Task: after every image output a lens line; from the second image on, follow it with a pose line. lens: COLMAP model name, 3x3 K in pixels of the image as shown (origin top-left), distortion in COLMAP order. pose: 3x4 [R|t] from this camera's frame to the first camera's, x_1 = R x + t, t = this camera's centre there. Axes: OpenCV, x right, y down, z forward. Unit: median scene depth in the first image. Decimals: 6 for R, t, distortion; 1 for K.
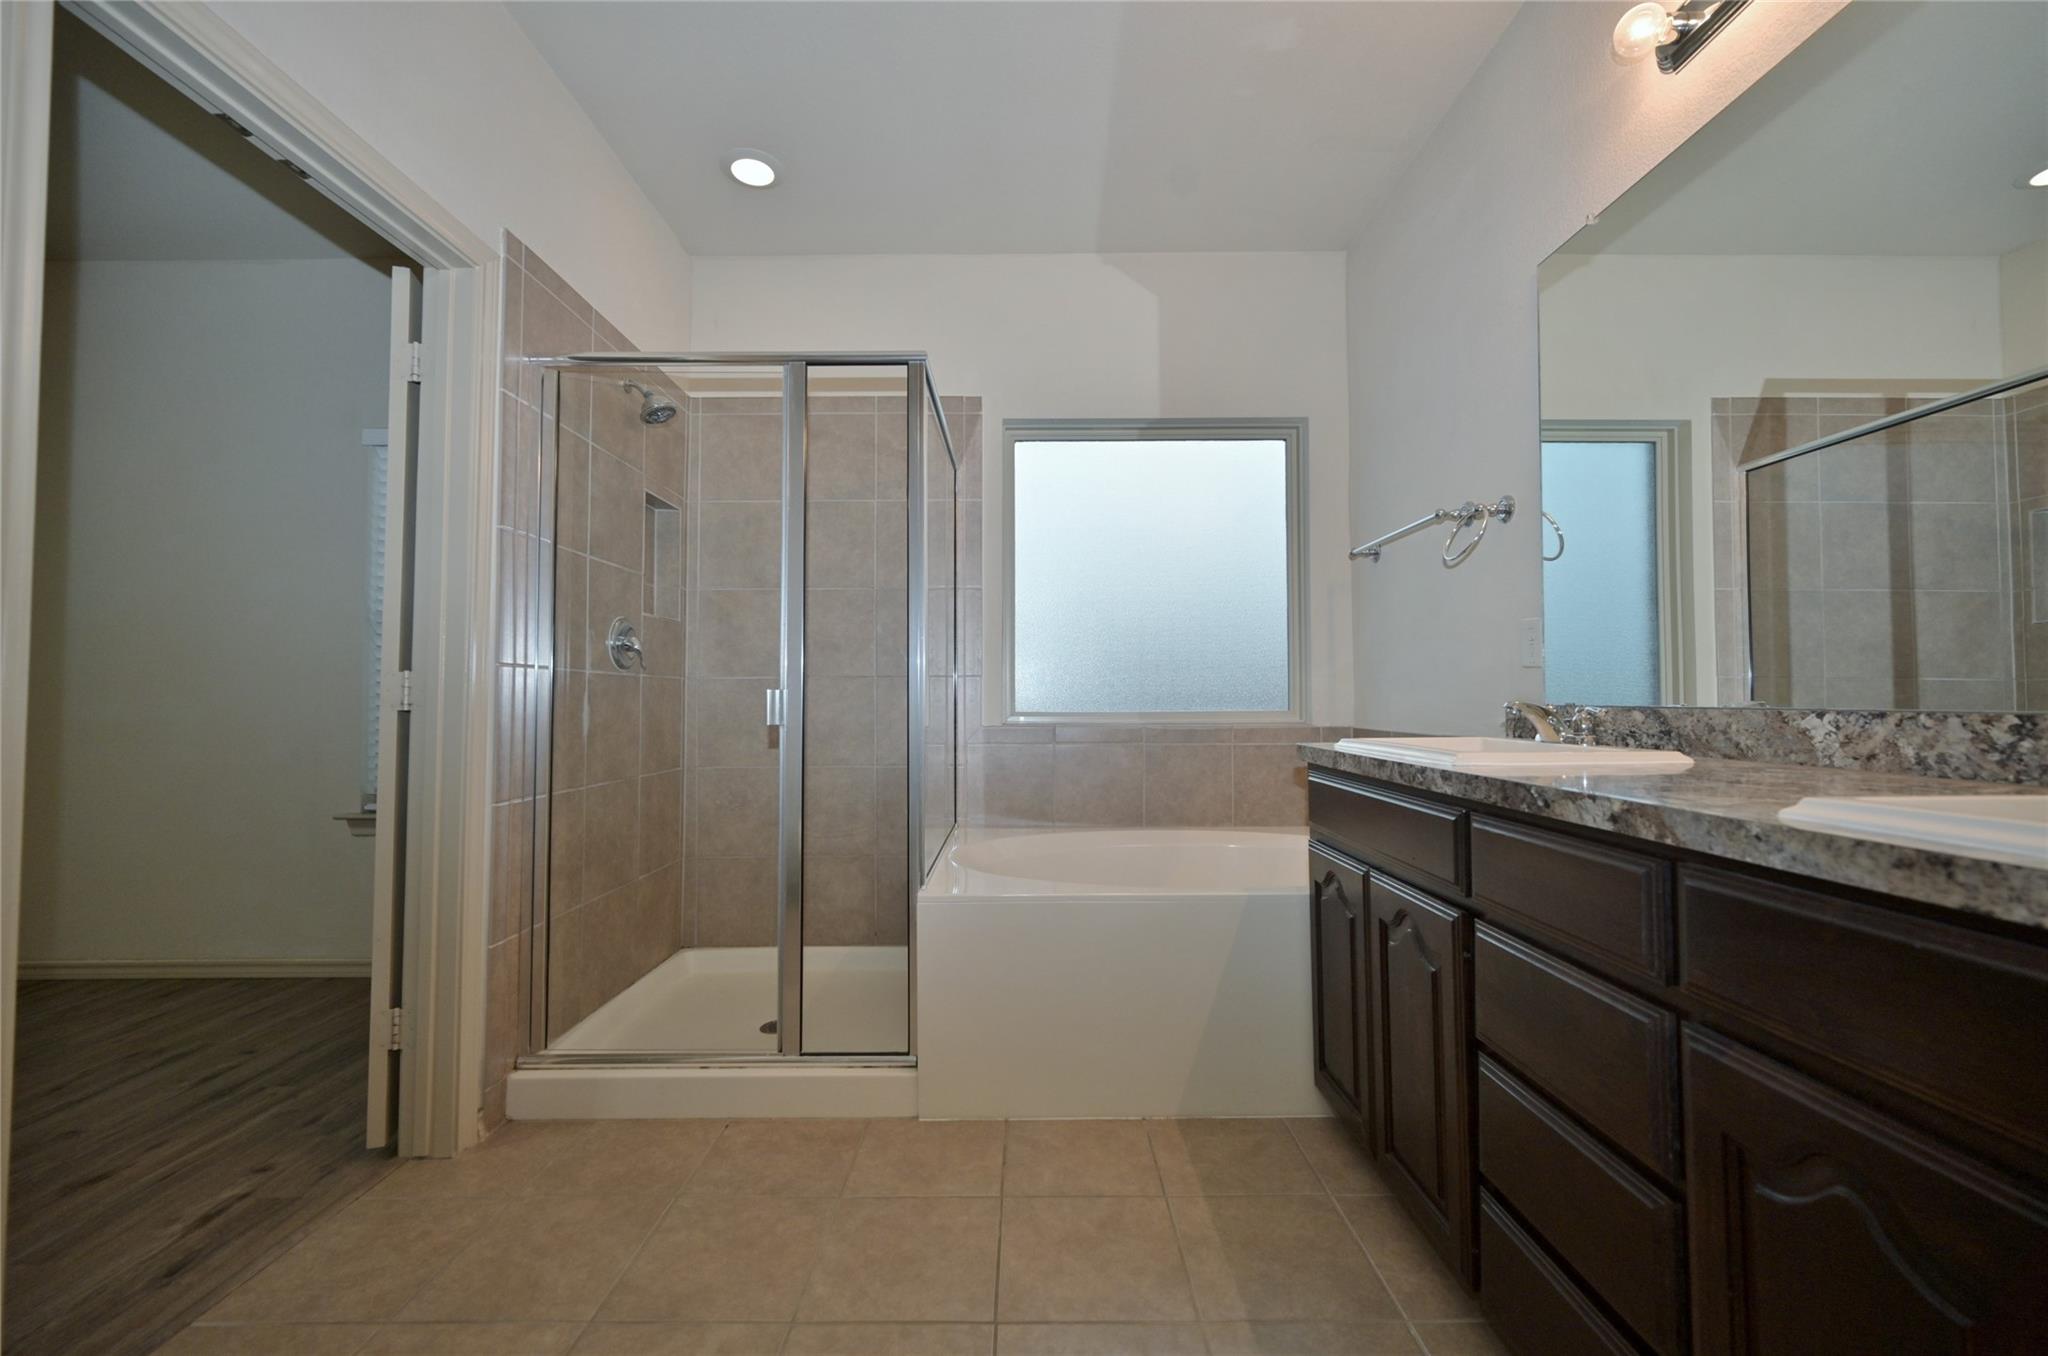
lens RADIAL K [[803.9, 0, 1024.0], [0, 803.9, 678.0], [0, 0, 1]] dist [-0.000529, -0.000006]
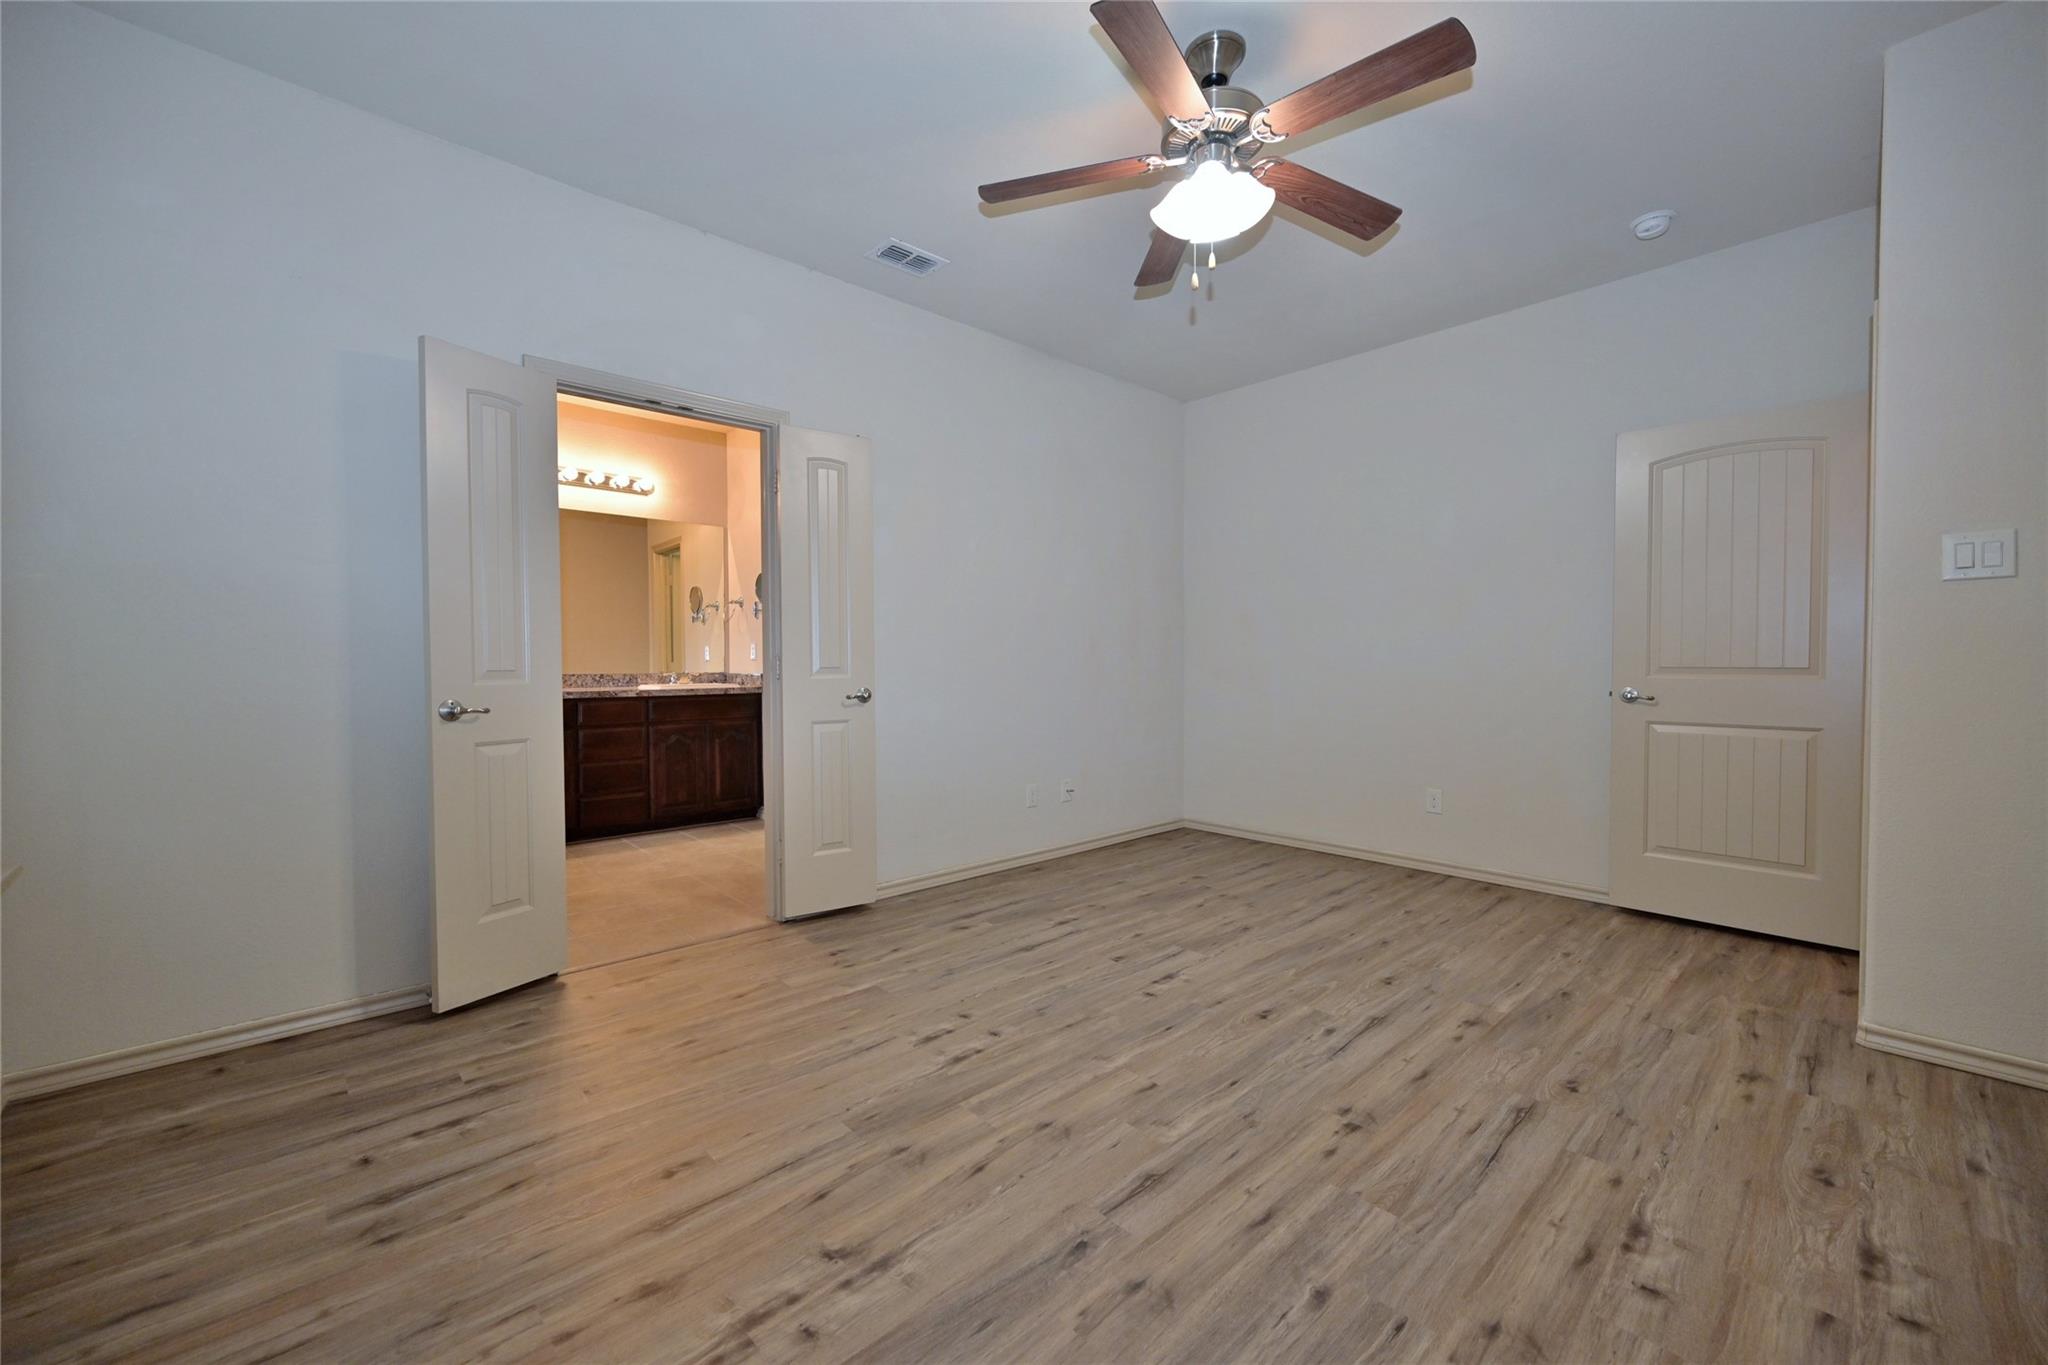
lens RADIAL K [[803.1, 0, 1024.0], [0, 803.1, 682.5], [0, 0, 1]] dist [-0.000335, -0.000078]
pose [[-0.671241, -0.019450, 0.740984, -2.023982], [-0.018320, 0.999786, 0.009648, 0.004101], [-0.741013, -0.007099, -0.671453, 1.109964]]
